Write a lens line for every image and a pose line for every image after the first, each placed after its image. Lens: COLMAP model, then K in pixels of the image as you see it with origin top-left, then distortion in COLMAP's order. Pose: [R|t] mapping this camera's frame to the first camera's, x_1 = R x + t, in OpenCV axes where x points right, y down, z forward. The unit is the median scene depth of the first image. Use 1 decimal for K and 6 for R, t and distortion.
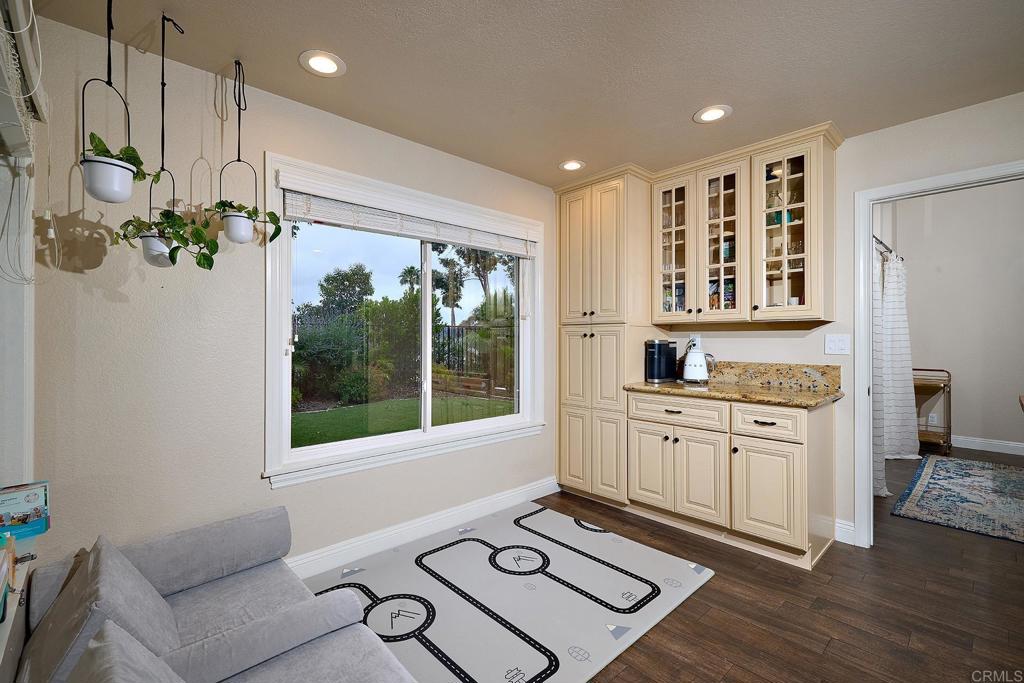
lens RADIAL K [[454.3, 0, 512.0], [0, 454.3, 341.5], [0, 0, 1]] dist [0.001186, 0.000135]
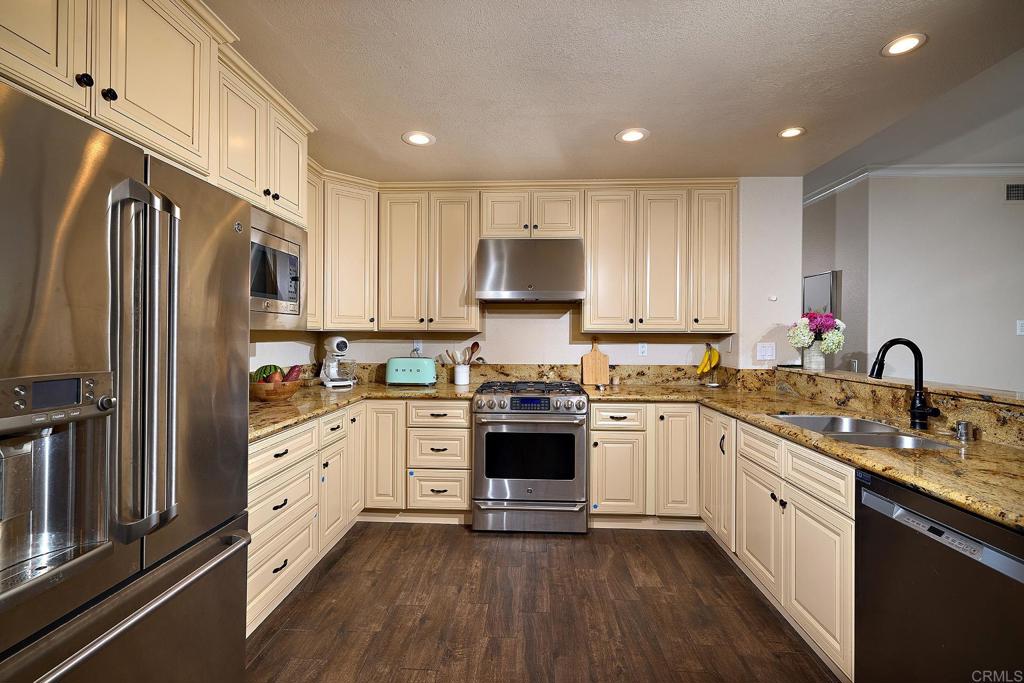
lens RADIAL K [[405.7, 0, 512.0], [0, 405.7, 341.5], [0, 0, 1]] dist [-0.001255, -0.000033]
pose [[0.720198, 0.015046, 0.693605, -0.129645], [-0.003728, 0.999834, -0.017818, 0.000095], [-0.693758, 0.010247, 0.720135, 0.145911]]
